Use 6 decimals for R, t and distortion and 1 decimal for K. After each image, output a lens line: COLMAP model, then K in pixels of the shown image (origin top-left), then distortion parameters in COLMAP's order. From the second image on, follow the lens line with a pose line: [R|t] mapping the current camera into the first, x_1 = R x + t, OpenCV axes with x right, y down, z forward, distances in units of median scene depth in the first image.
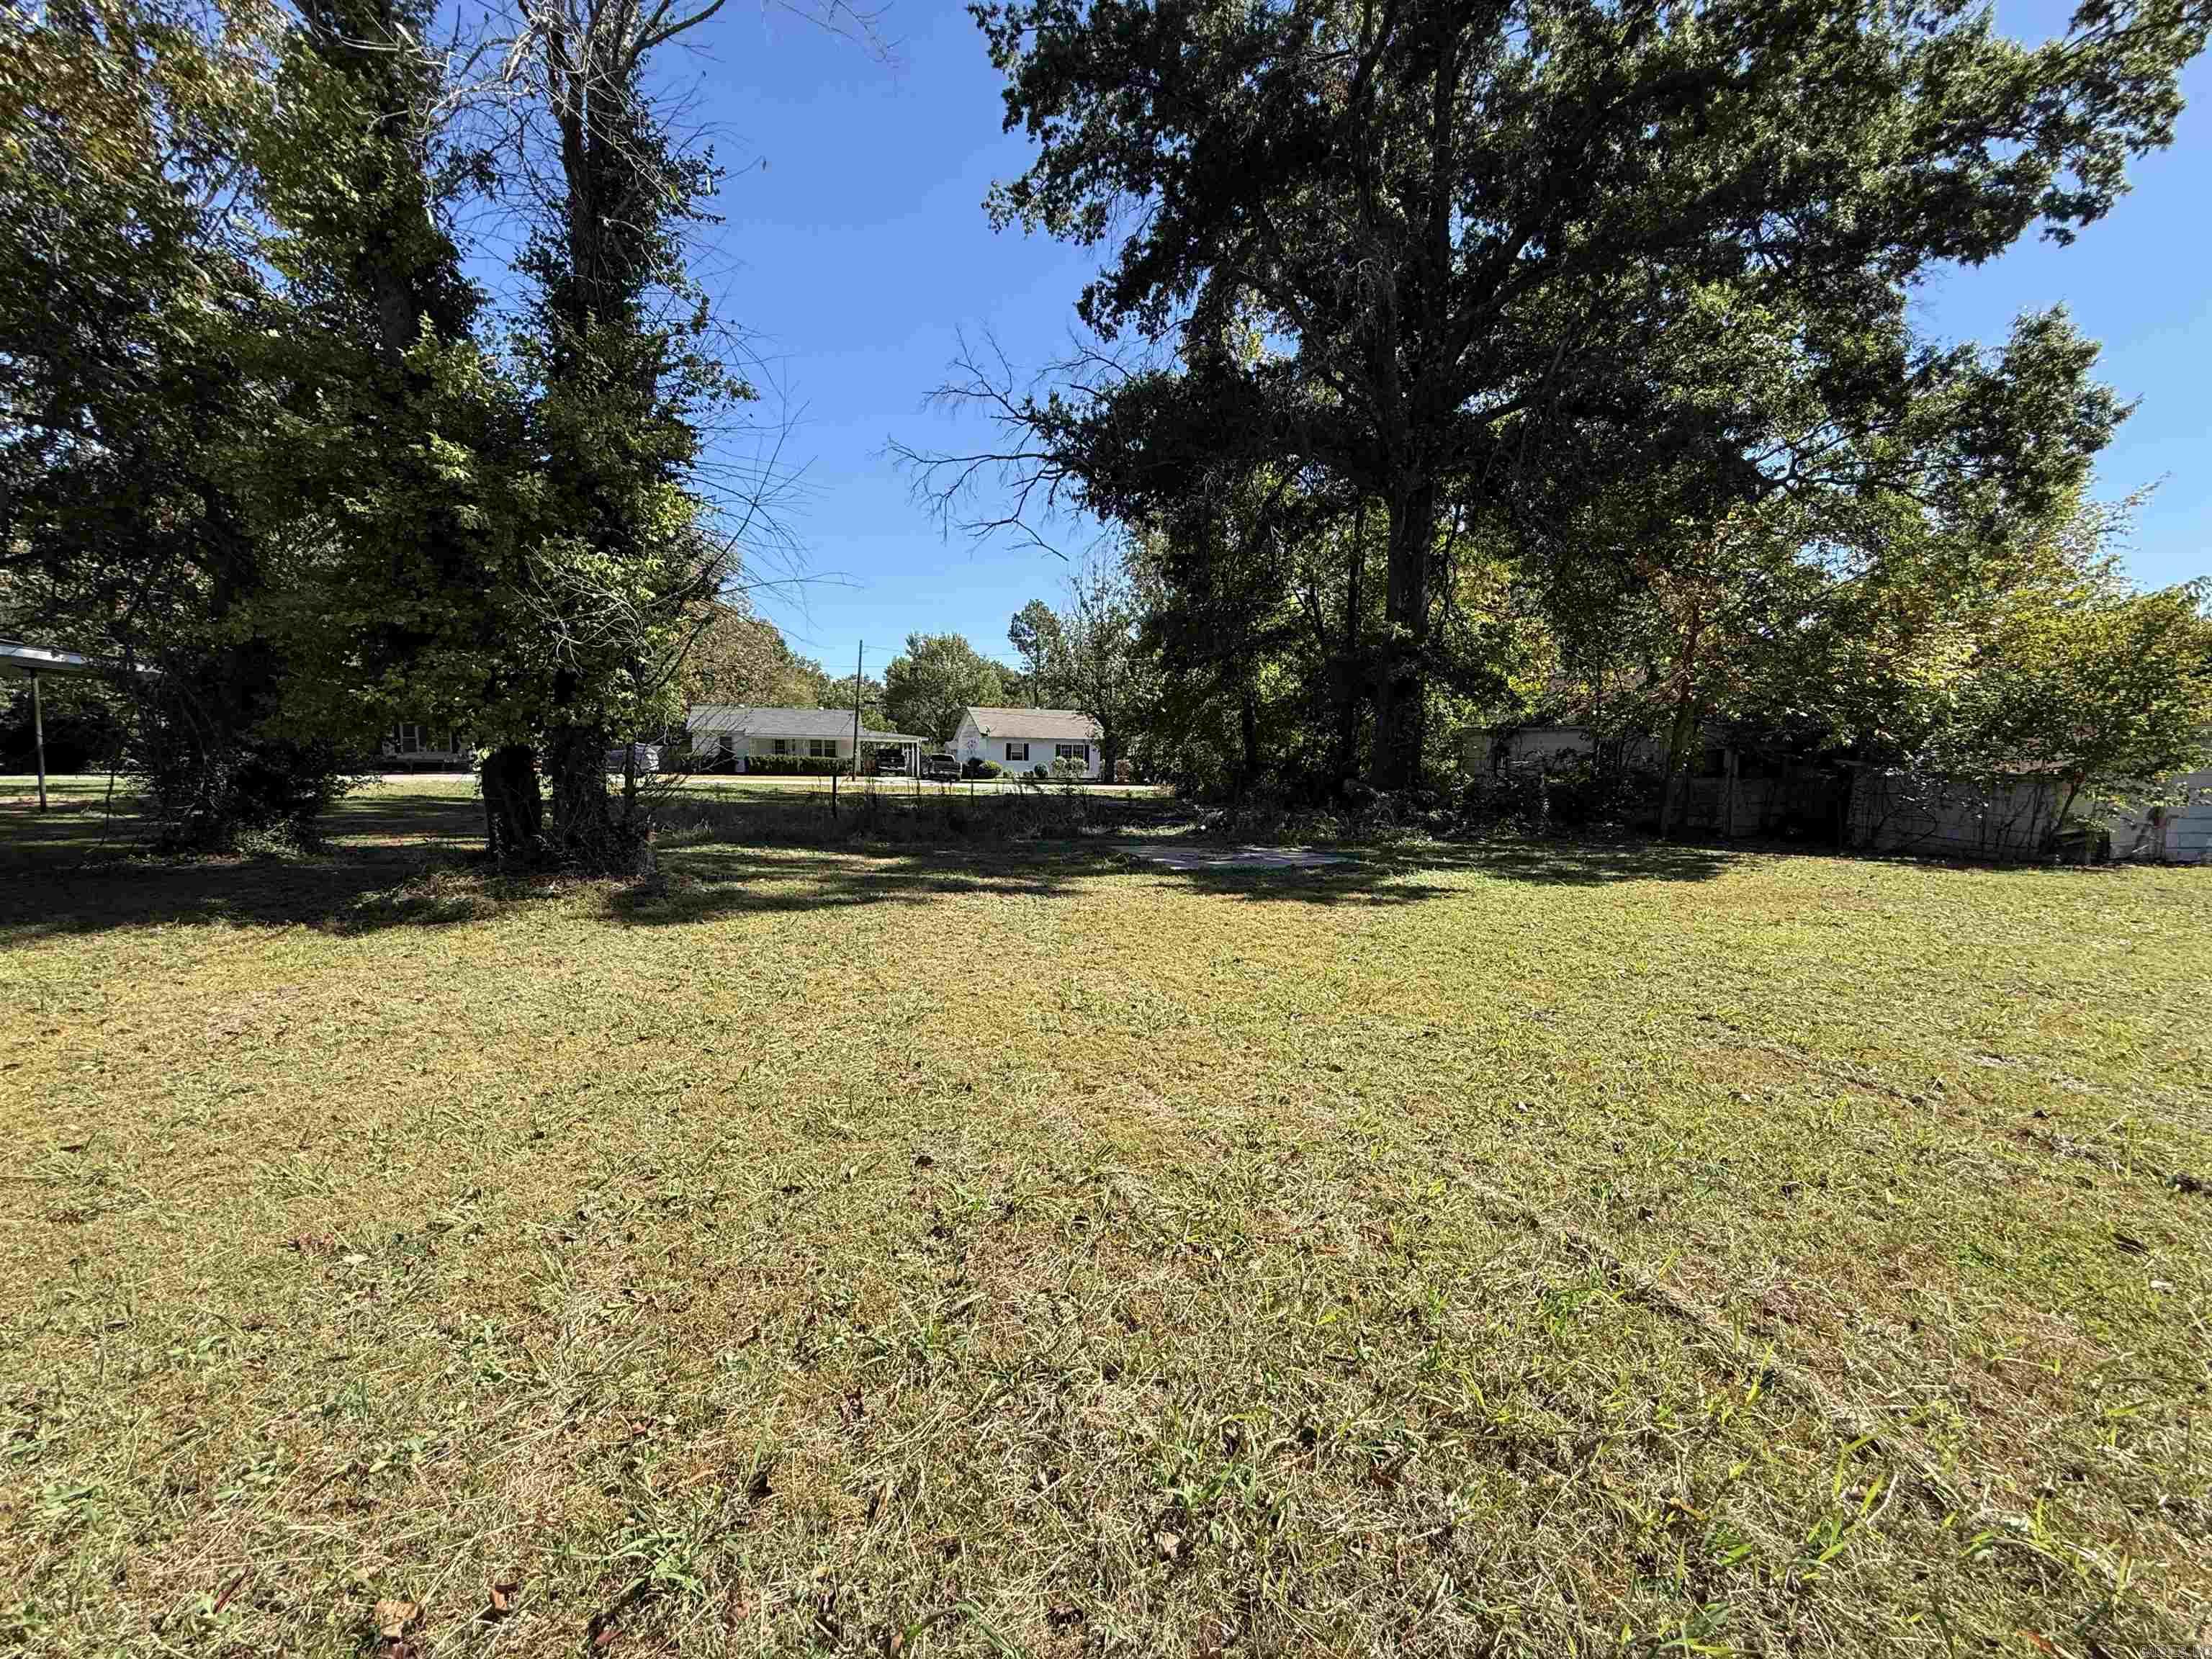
lens RADIAL K [[880.1, 0, 1098.8], [0, 880.1, 831.0], [0, 0, 1]] dist [-0.000154, 0.000116]
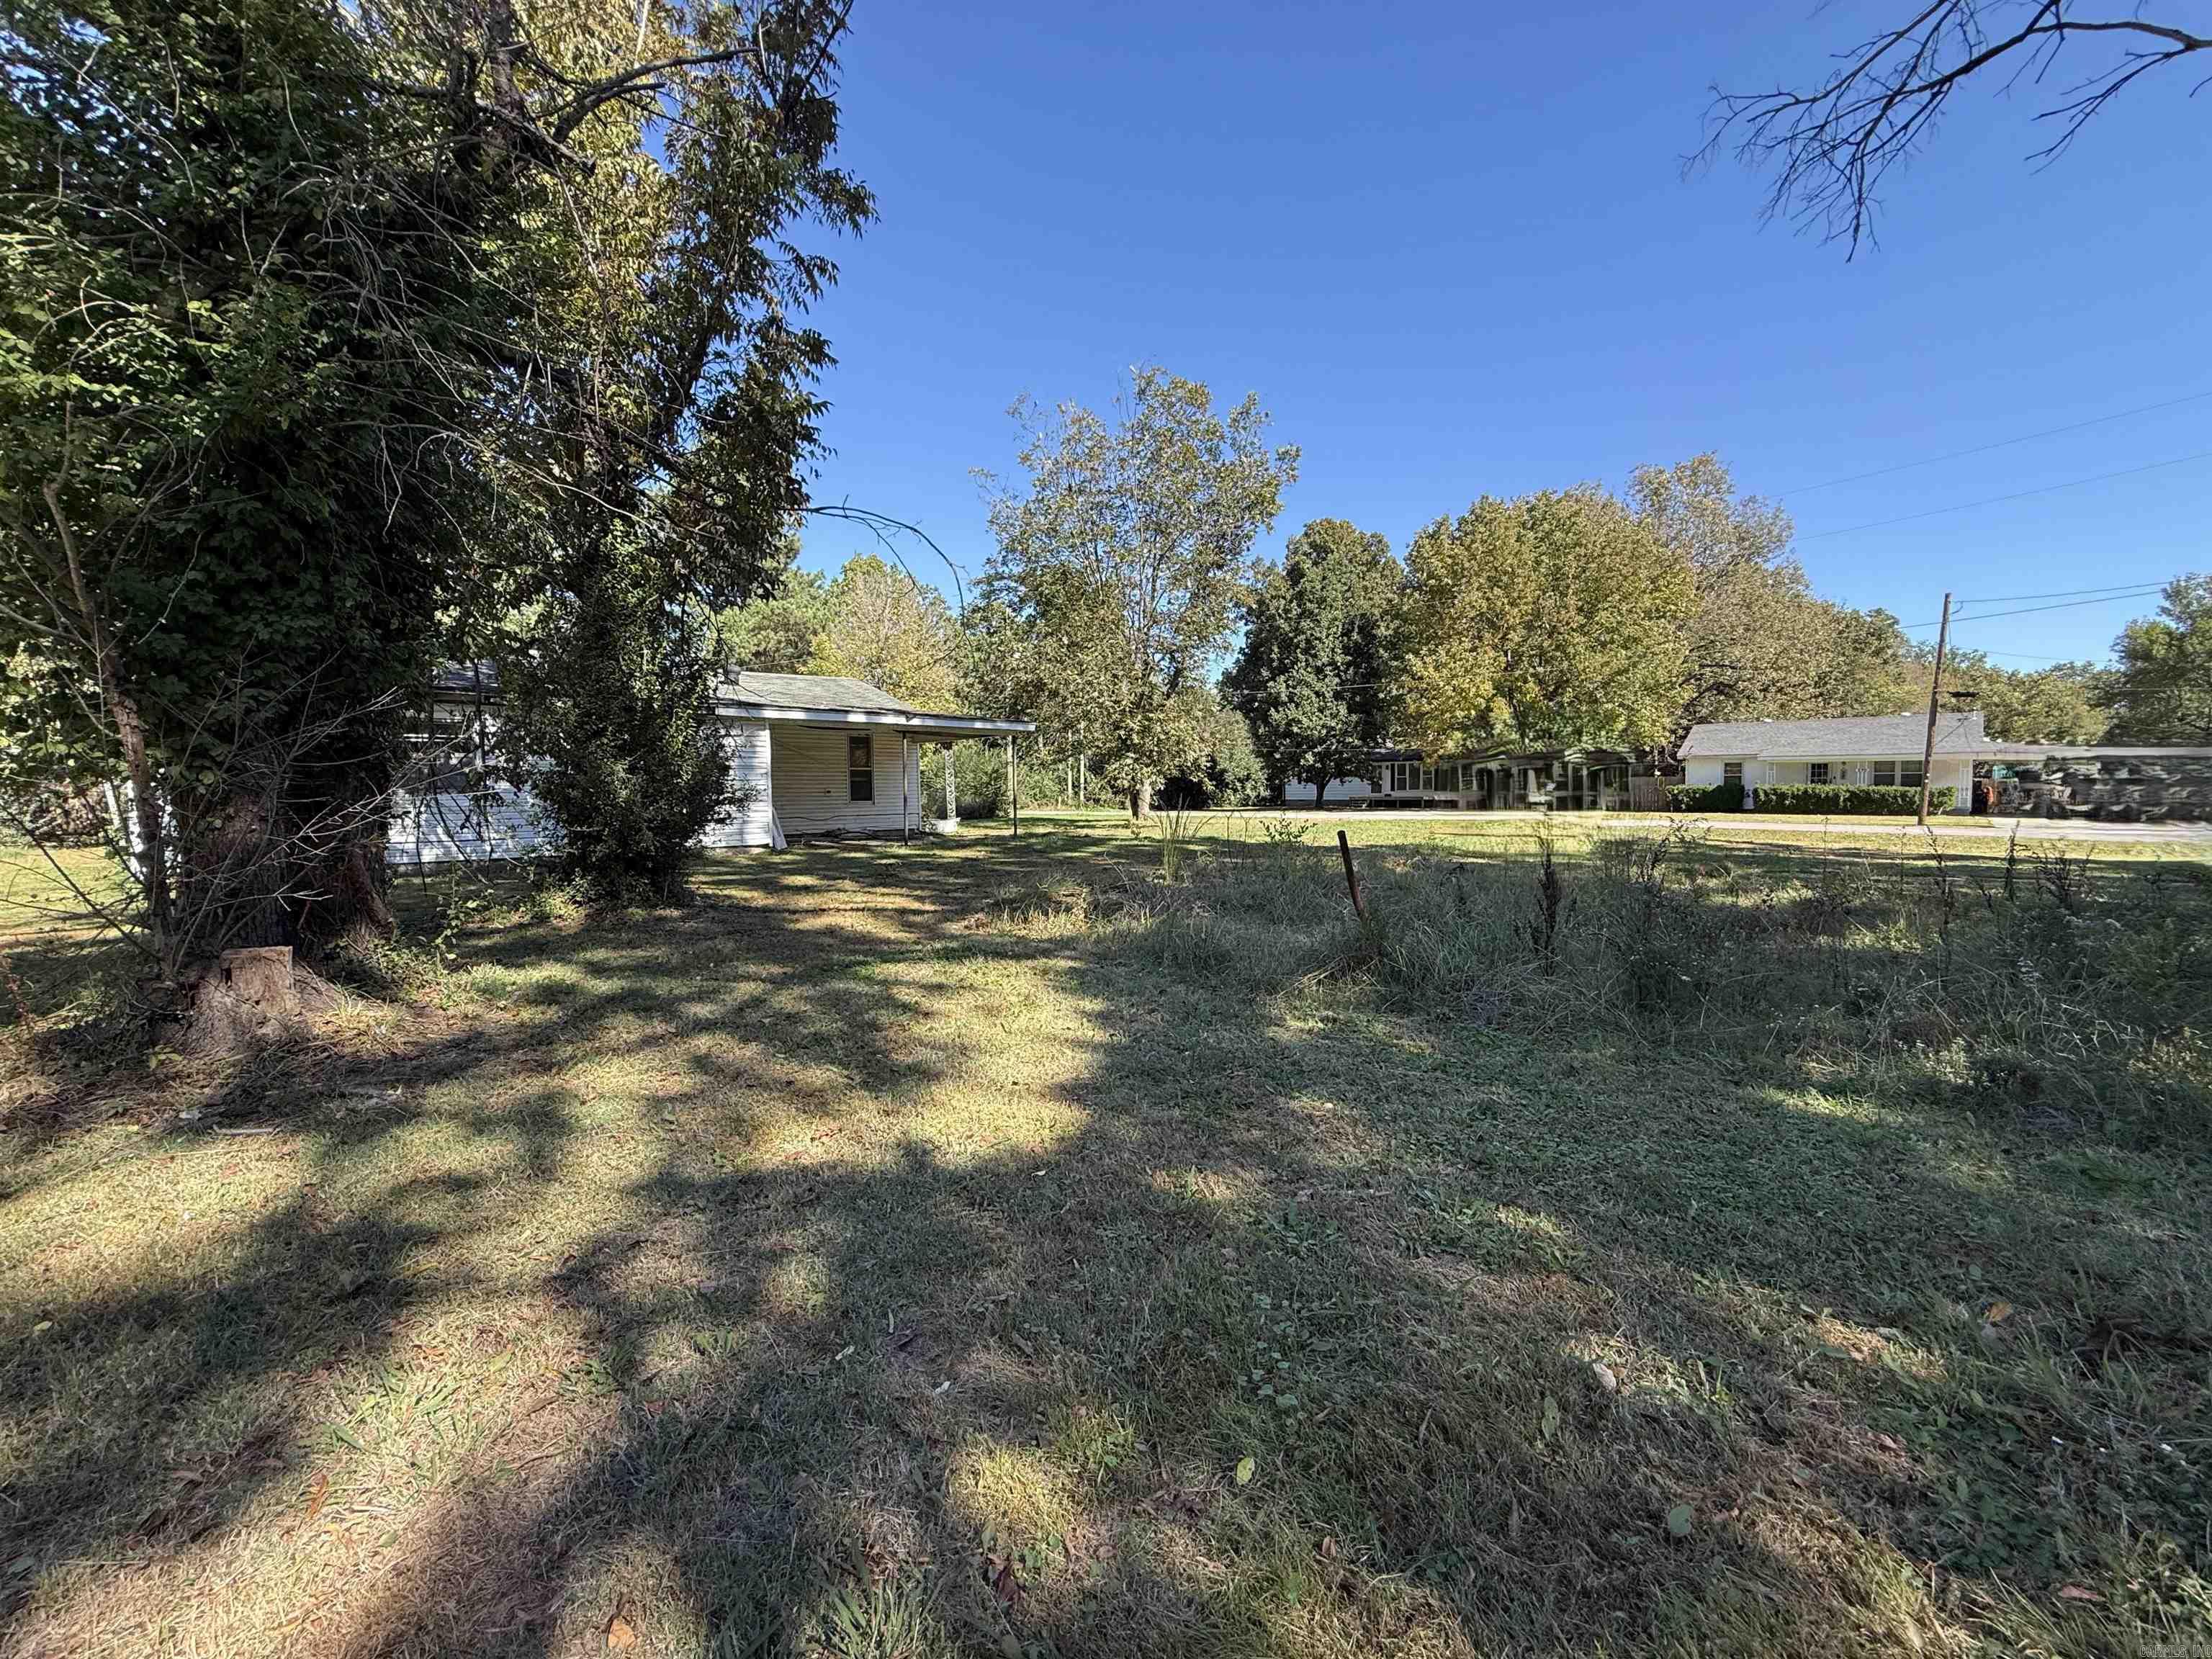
lens RADIAL K [[880.1, 0, 1102.0], [0, 880.1, 837.2], [0, 0, 1]] dist [-0.000154, 0.000116]
pose [[0.445599, 0.030900, -0.894699, 0.045632], [-0.059967, 0.998190, 0.004608, -0.049886], [0.893222, 0.051599, 0.446645, 0.635208]]
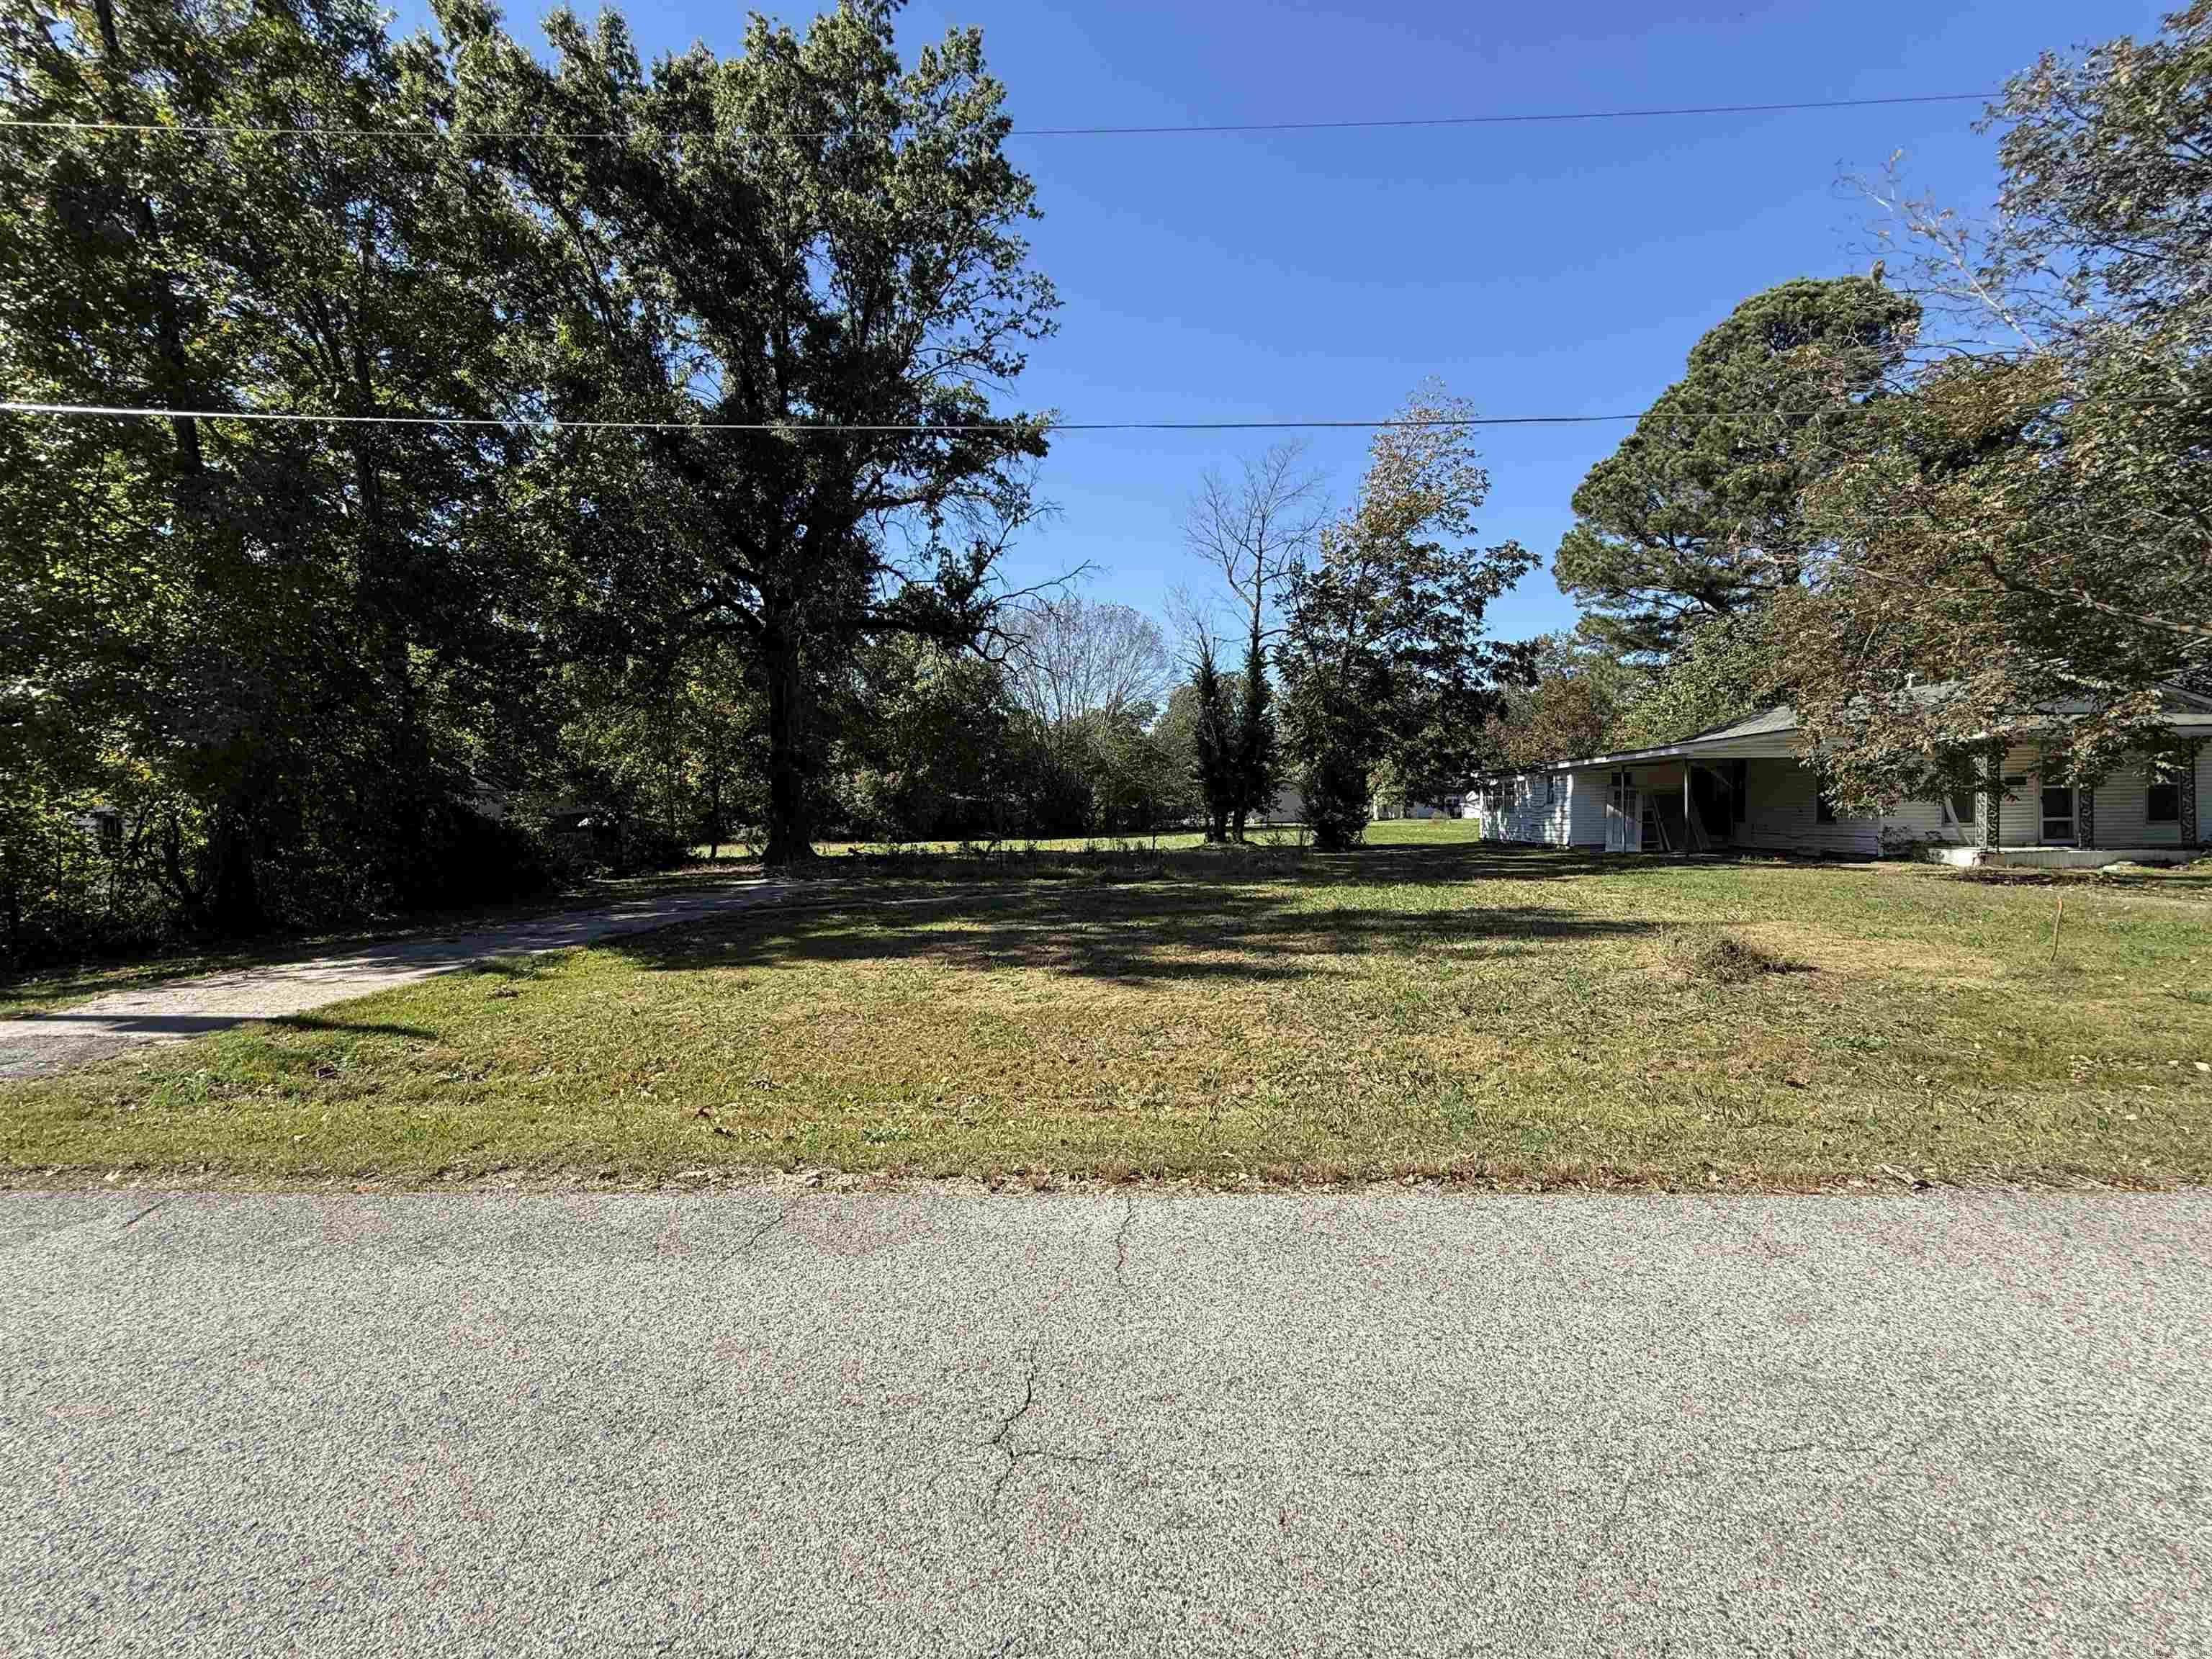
lens RADIAL K [[880.1, 0, 1095.6], [0, 880.1, 832.9], [0, 0, 1]] dist [-0.000154, 0.000116]
pose [[-0.919523, -0.011340, 0.392872, -0.848438], [0.032293, 0.994024, 0.104275, -0.233196], [-0.391707, 0.108571, -0.913662, 2.546767]]
